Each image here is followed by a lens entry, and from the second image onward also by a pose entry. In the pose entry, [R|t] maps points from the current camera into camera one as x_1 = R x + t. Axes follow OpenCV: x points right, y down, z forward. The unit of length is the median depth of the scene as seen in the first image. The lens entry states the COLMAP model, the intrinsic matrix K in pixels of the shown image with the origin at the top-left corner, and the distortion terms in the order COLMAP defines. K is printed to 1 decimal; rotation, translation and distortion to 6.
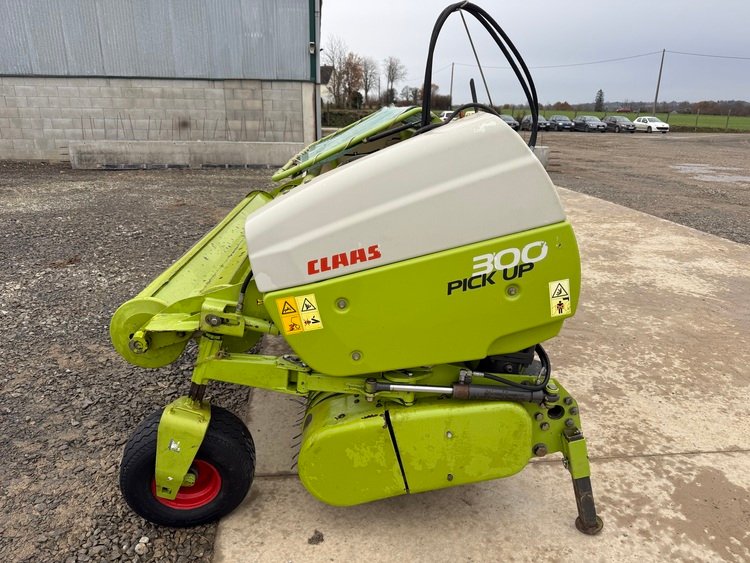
lens RADIAL K [[533.0, 0, 377.3], [0, 533.0, 280.6], [0, 0, 1]] dist [0.033924, -0.042172]
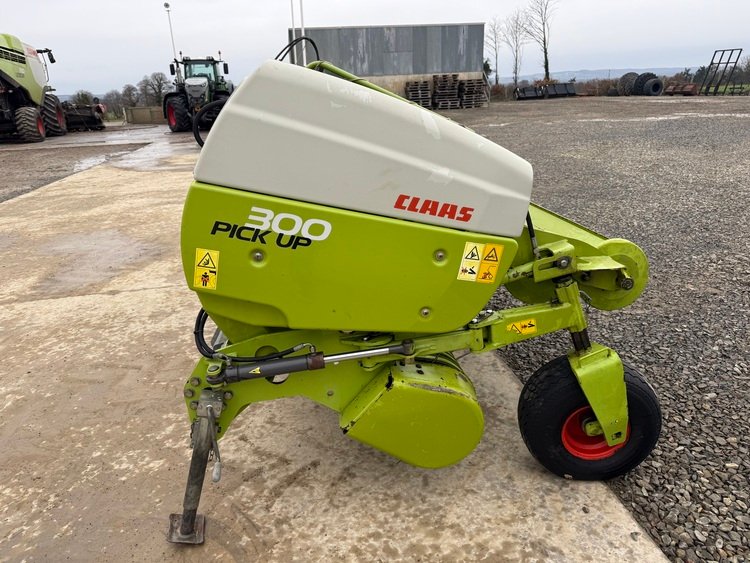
lens RADIAL K [[533.0, 0, 371.0], [0, 533.0, 276.6], [0, 0, 1]] dist [0.033924, -0.042172]
pose [[-0.998535, 0.040322, -0.036092, -0.010302], [0.010532, 0.798998, 0.601241, -0.925684], [0.053080, 0.599980, -0.798252, 3.037626]]
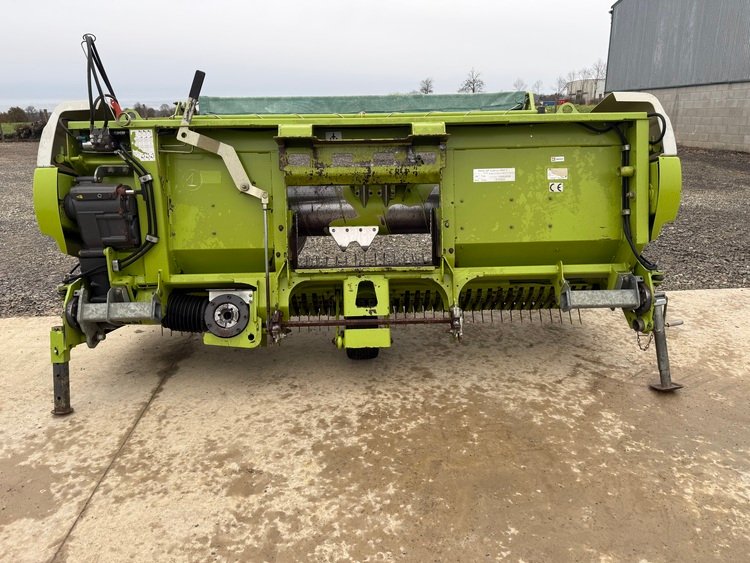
lens RADIAL K [[533.0, 0, 378.7], [0, 533.0, 272.9], [0, 0, 1]] dist [0.033924, -0.042172]
pose [[-0.023211, 0.275084, -0.961140, 1.609558], [-0.293364, 0.917201, 0.269593, -0.455946], [0.955719, 0.288222, 0.059410, 1.629295]]
